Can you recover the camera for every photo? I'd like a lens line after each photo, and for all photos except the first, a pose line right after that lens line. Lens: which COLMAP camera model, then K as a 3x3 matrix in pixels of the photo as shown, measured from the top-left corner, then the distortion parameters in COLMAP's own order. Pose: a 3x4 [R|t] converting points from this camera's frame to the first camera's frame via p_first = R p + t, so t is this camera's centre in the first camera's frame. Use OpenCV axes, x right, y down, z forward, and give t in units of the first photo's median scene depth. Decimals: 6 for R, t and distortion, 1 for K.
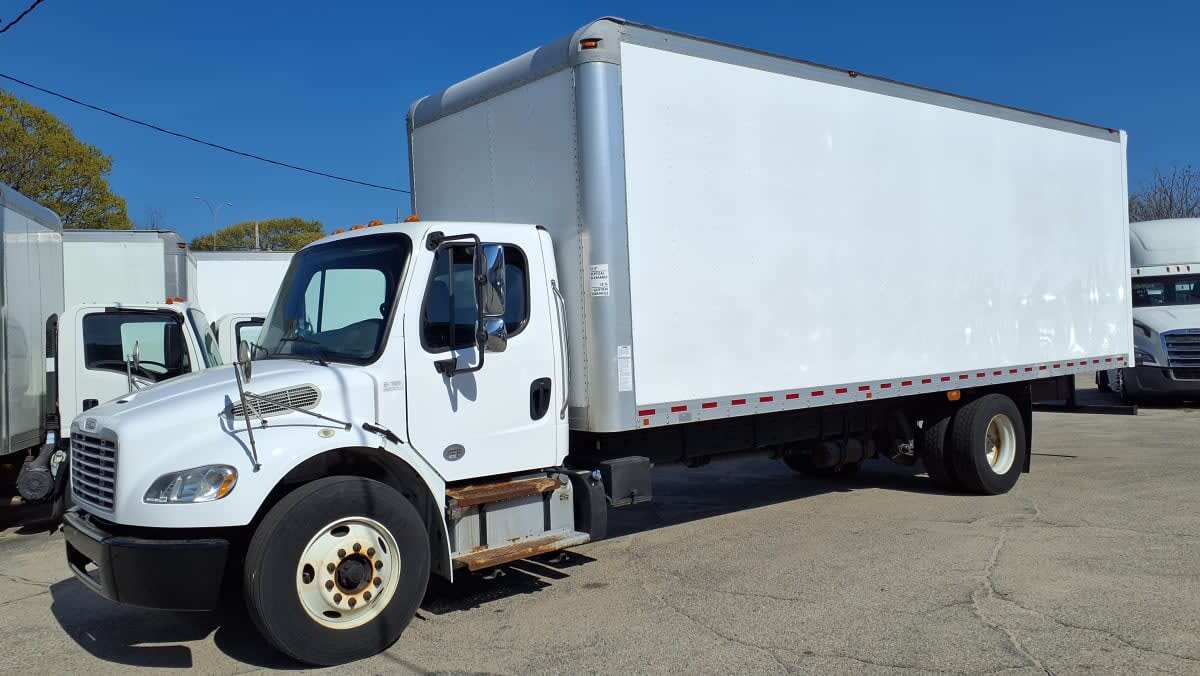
lens RADIAL K [[989.8, 0, 602.4], [0, 989.8, 331.7], [0, 0, 1]] dist [0.025600, 0.027438]
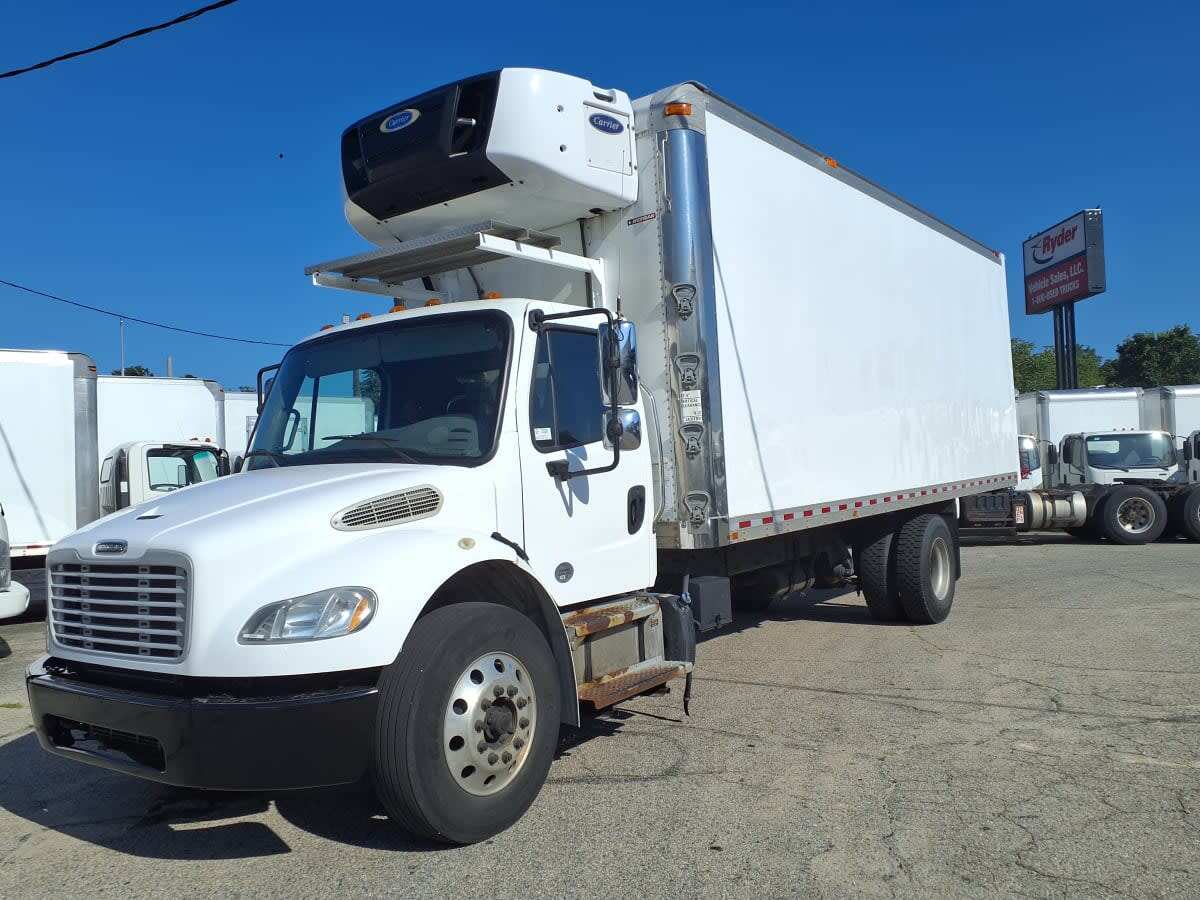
lens RADIAL K [[986.8, 0, 591.3], [0, 986.8, 457.7], [0, 0, 1]] dist [0.025794, -0.031566]
pose [[0.969771, -0.008122, 0.243880, -0.334908], [0.017176, 0.999239, -0.035021, 0.055756], [-0.243410, 0.038151, 0.969173, 0.188595]]
